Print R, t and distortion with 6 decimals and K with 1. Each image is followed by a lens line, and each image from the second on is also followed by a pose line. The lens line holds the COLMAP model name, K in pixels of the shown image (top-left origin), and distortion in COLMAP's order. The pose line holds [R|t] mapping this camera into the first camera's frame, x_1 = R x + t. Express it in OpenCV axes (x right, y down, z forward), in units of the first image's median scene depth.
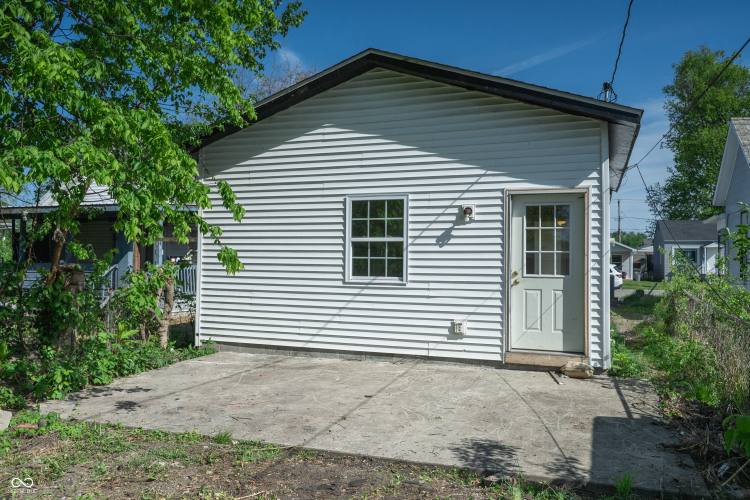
lens RADIAL K [[592.3, 0, 374.0], [0, 592.3, 253.0], [0, 0, 1]] dist [0.008998, 0.009242]
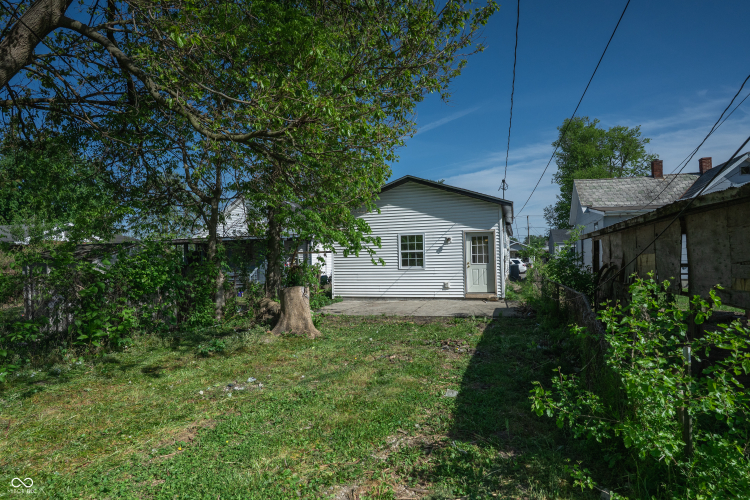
lens RADIAL K [[411.9, 0, 374.9], [0, 411.9, 247.6], [0, 0, 1]] dist [-0.038465, -0.000488]
pose [[0.999162, -0.028258, 0.029611, -0.206598], [0.028825, 0.999405, -0.018914, -0.010094], [-0.029059, 0.019752, 0.999383, -0.735397]]
